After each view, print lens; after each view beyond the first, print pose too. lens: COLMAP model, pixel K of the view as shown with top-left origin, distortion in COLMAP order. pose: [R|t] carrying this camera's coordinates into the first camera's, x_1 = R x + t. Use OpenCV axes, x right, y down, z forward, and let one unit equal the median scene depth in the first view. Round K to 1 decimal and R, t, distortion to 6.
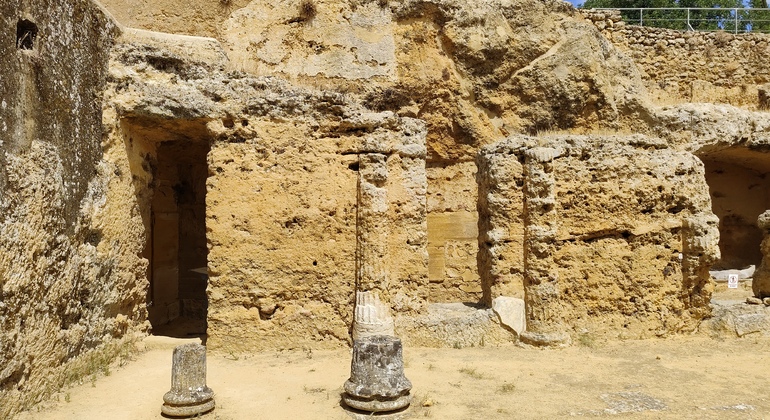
lens RADIAL K [[525.7, 0, 385.0], [0, 525.7, 210.0], [0, 0, 1]] dist [0.010005, -0.002640]
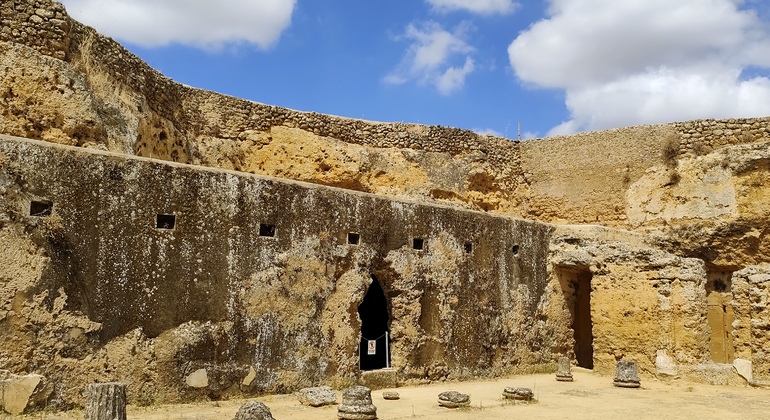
lens RADIAL K [[684.5, 0, 385.0], [0, 684.5, 210.0], [0, 0, 1]] dist [0.020361, -0.004540]
pose [[0.632746, -0.092756, -0.768784, 1.326884], [0.006282, 0.993382, -0.114684, -0.077935], [0.774334, 0.067736, 0.629142, -1.456104]]
